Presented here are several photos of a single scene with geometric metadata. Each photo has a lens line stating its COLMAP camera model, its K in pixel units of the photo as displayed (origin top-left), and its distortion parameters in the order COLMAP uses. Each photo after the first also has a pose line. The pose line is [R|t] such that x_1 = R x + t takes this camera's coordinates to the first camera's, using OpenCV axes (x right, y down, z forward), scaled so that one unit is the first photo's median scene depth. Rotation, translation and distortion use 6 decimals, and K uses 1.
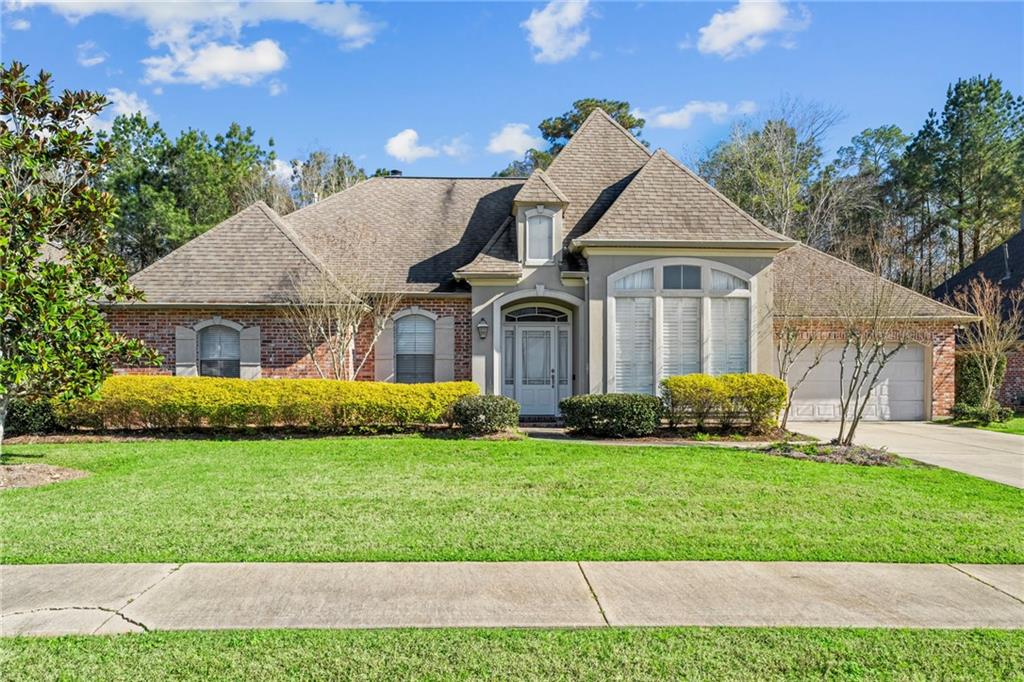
lens RADIAL K [[682.1, 0, 512.4], [0, 682.1, 345.2], [0, 0, 1]] dist [0.007190, 0.000682]
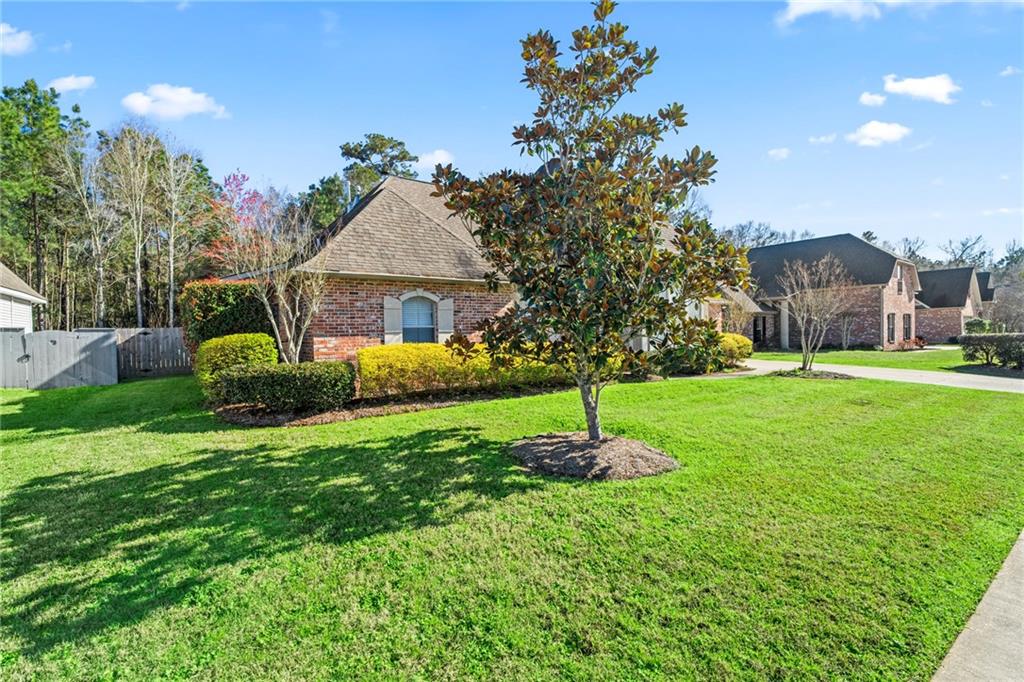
lens RADIAL K [[469.7, 0, 513.0], [0, 469.7, 337.0], [0, 0, 1]] dist [-0.003994, -0.000354]
pose [[0.830165, -0.016857, 0.557263, -0.709495], [-0.004626, 0.999300, 0.037121, 0.006975], [-0.557499, -0.033394, 0.829506, 0.277698]]
